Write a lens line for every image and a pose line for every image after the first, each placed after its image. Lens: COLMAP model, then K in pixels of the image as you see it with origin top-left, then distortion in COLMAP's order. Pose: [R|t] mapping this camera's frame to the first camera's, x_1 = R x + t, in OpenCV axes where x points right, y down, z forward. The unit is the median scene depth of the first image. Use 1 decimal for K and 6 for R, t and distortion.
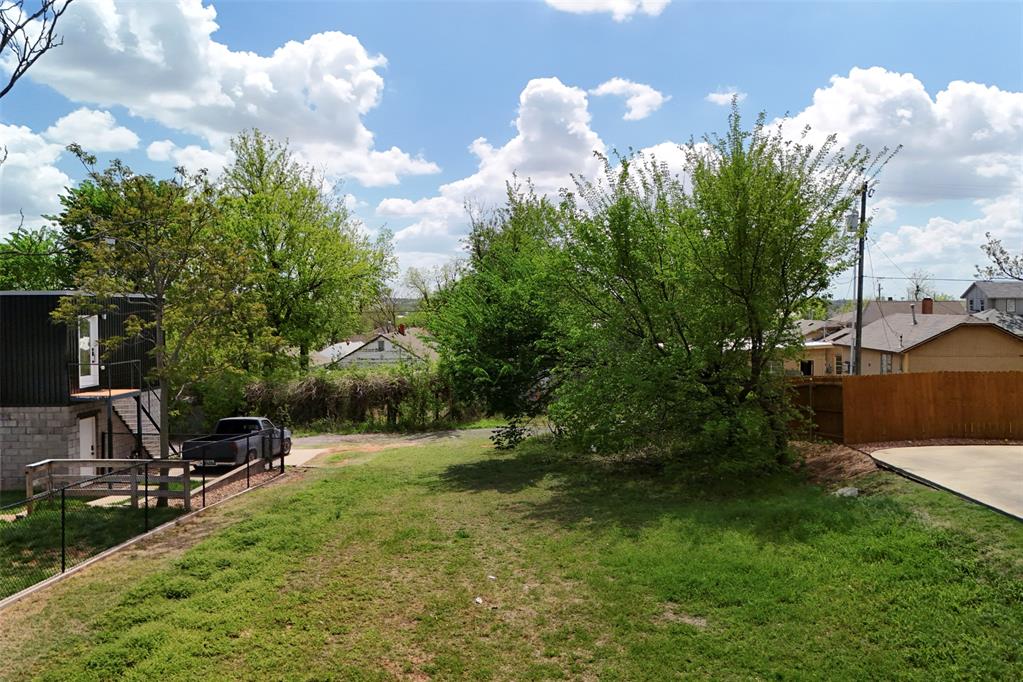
lens RADIAL K [[889.8, 0, 511.5], [0, 889.8, 341.0], [0, 0, 1]] dist [0.085181, -0.099965]
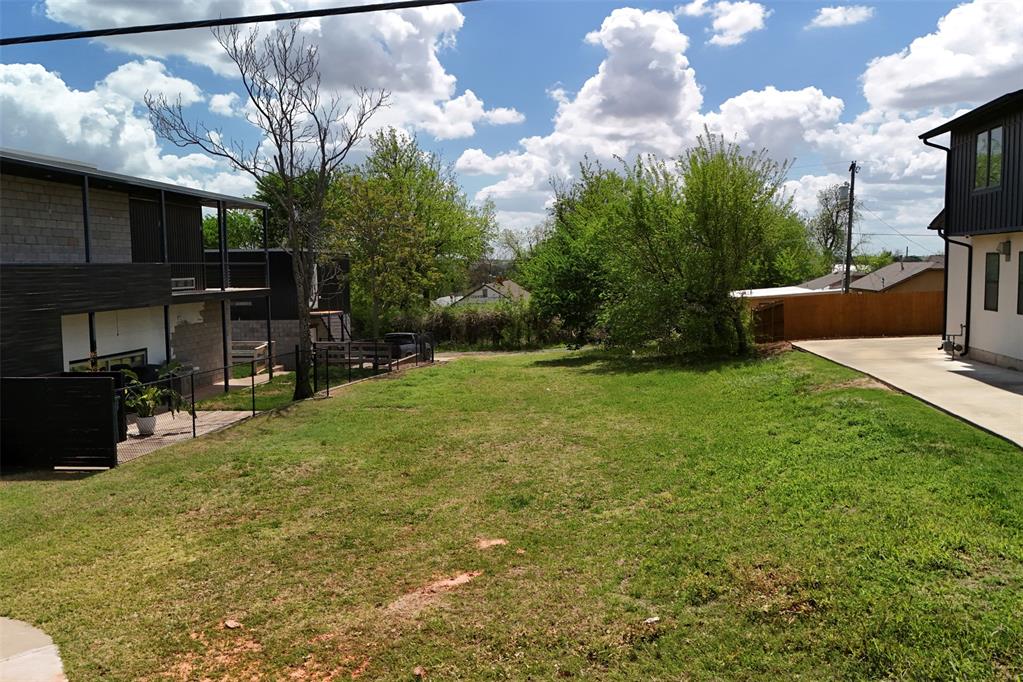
lens RADIAL K [[889.8, 0, 511.5], [0, 889.8, 341.0], [0, 0, 1]] dist [0.085181, -0.099965]
pose [[0.994654, -0.000036, -0.103266, 0.031078], [0.004512, 0.999060, 0.043106, 0.027384], [0.103168, -0.043341, 0.993719, -0.363769]]
